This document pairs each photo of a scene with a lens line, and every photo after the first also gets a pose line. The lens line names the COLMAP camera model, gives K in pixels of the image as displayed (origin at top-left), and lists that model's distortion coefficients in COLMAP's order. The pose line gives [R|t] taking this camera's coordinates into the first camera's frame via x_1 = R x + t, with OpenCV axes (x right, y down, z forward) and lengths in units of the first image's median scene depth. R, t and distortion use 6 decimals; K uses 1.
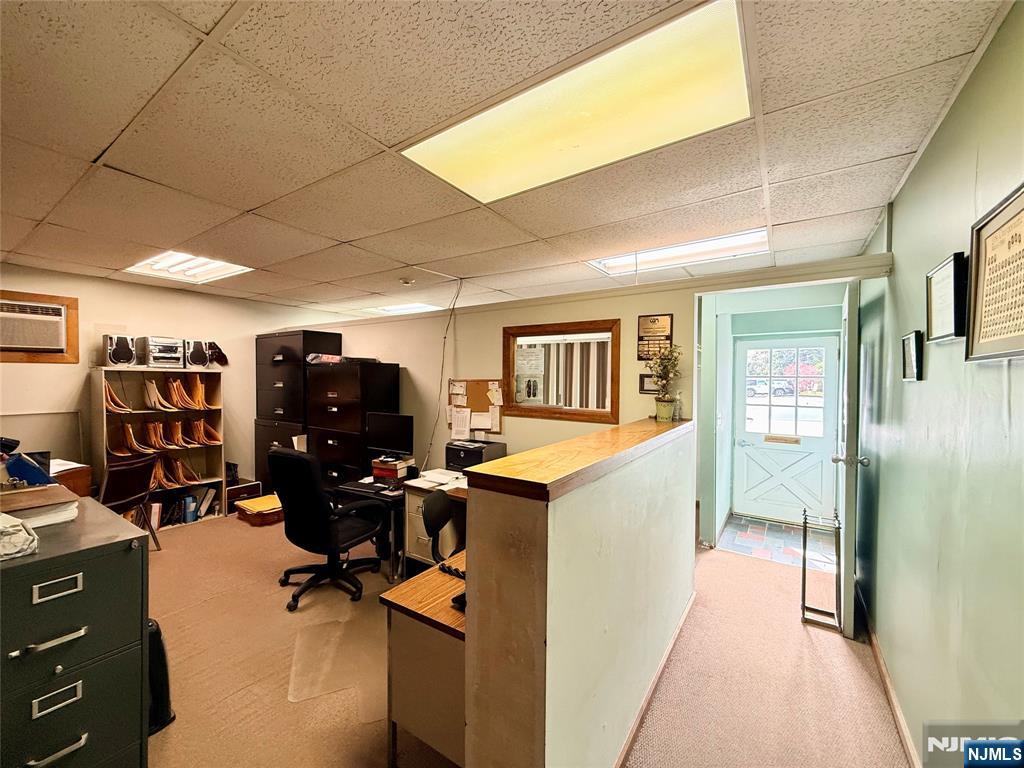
lens RADIAL K [[406.9, 0, 512.0], [0, 406.9, 384.0], [0, 0, 1]] dist [0.000039, 0.000090]
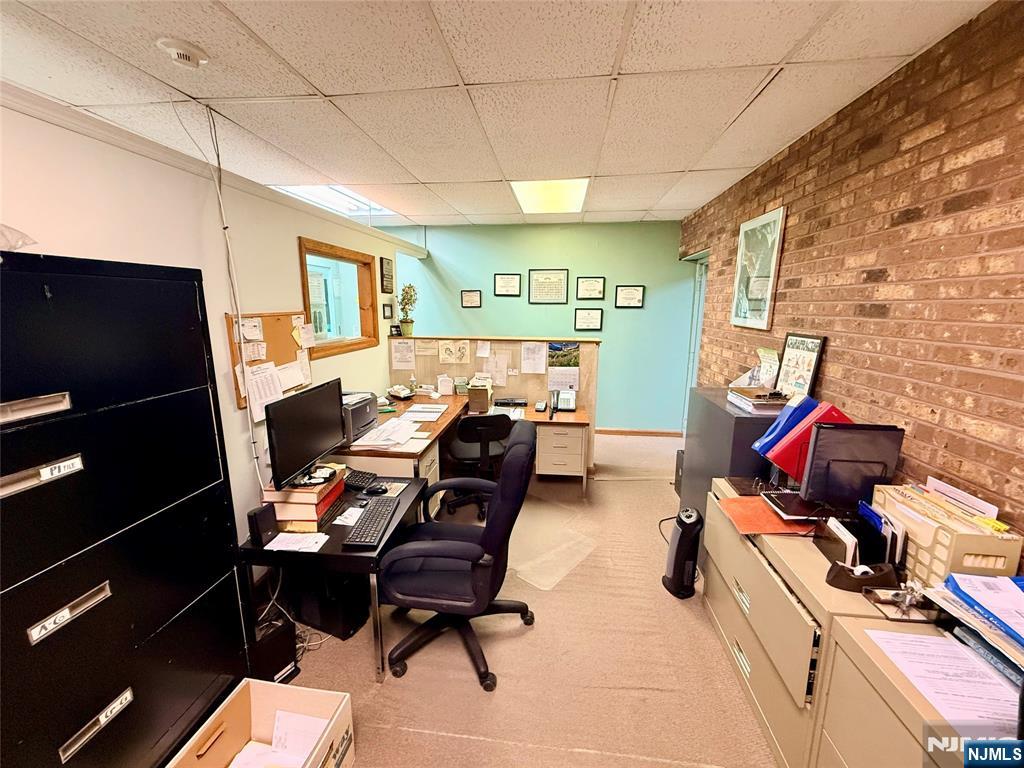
lens RADIAL K [[406.9, 0, 512.0], [0, 406.9, 384.0], [0, 0, 1]] dist [0.000039, 0.000090]
pose [[-0.447463, -0.181264, 0.875740, -0.829100], [0.004107, 0.978817, 0.204698, -0.030858], [-0.894293, 0.095191, -0.437239, 0.980634]]
